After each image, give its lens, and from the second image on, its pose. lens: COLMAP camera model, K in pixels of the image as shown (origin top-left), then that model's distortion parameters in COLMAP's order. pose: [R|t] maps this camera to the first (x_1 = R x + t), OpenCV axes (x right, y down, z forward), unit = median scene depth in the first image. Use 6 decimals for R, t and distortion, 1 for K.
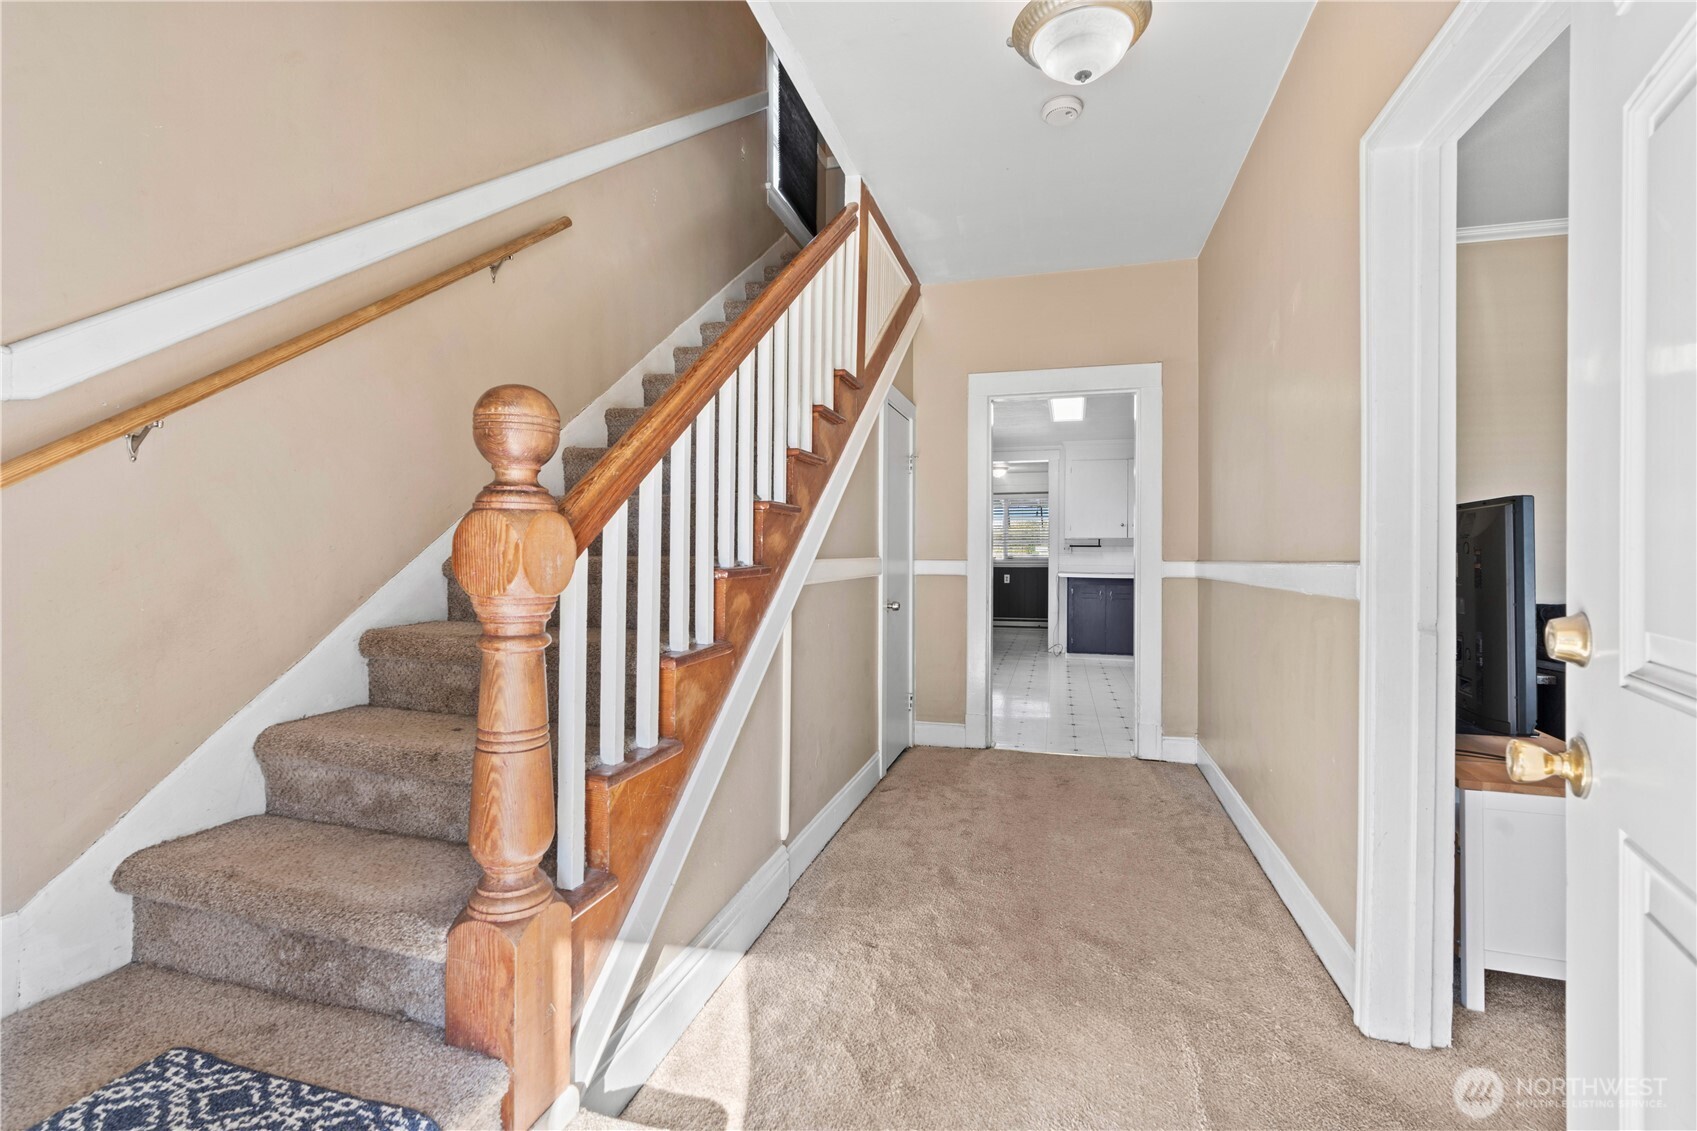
lens RADIAL K [[790.7, 0, 839.9], [0, 790.7, 553.8], [0, 0, 1]] dist [-0.006780, 0.000051]
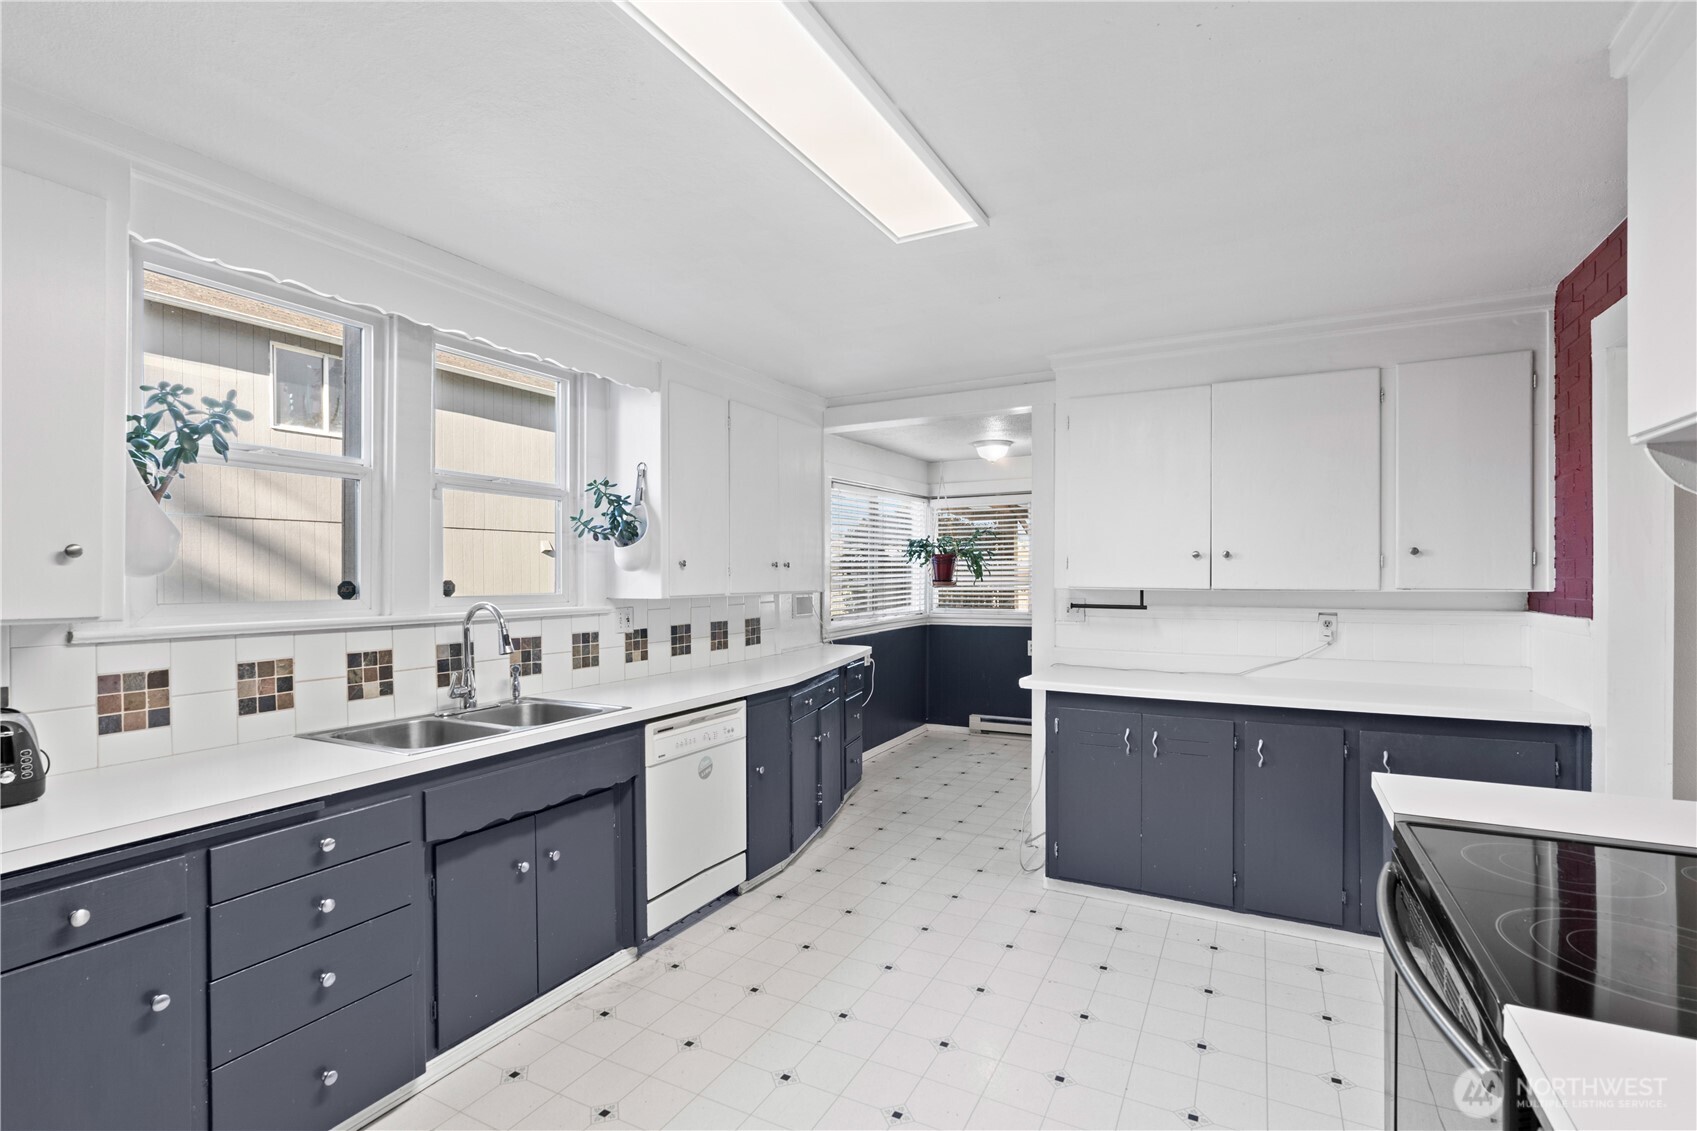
lens RADIAL K [[790.7, 0, 847.0], [0, 790.7, 578.9], [0, 0, 1]] dist [-0.006780, 0.000051]
pose [[0.984039, 0.004048, -0.177907, 0.253659], [-0.004033, 0.999992, 0.000449, -0.024596], [0.177907, 0.000275, 0.984047, 0.577318]]
